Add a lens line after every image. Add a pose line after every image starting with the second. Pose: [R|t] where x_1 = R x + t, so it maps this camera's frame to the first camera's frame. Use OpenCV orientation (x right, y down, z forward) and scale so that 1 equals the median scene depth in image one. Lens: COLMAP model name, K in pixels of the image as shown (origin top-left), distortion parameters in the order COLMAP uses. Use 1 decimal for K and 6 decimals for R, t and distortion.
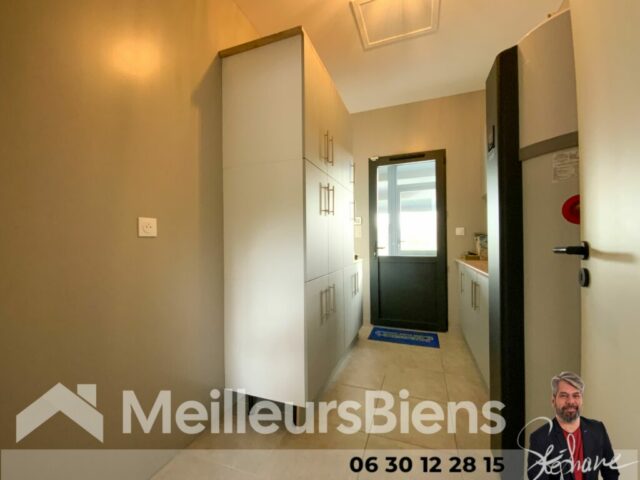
lens RADIAL K [[259.3, 0, 322.1], [0, 259.3, 241.6], [0, 0, 1]] dist [0.011235, -0.013712]
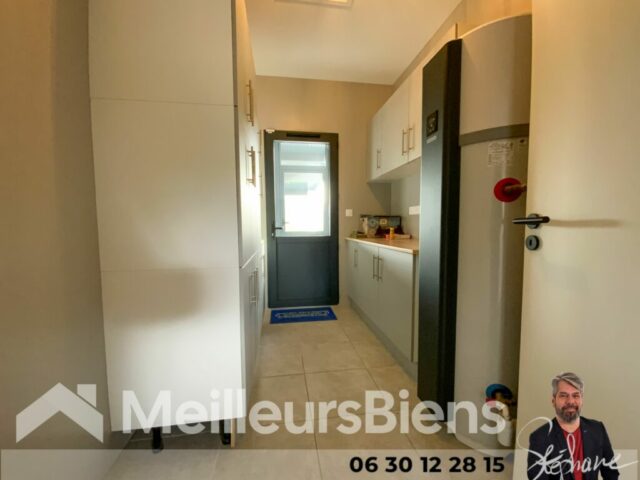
lens RADIAL K [[259.3, 0, 322.1], [0, 259.3, 241.6], [0, 0, 1]] dist [0.011235, -0.013712]
pose [[0.872130, -0.027075, 0.488525, -0.112989], [-0.004836, 0.997942, 0.063941, 0.013068], [-0.489251, -0.058127, 0.870204, 0.093496]]
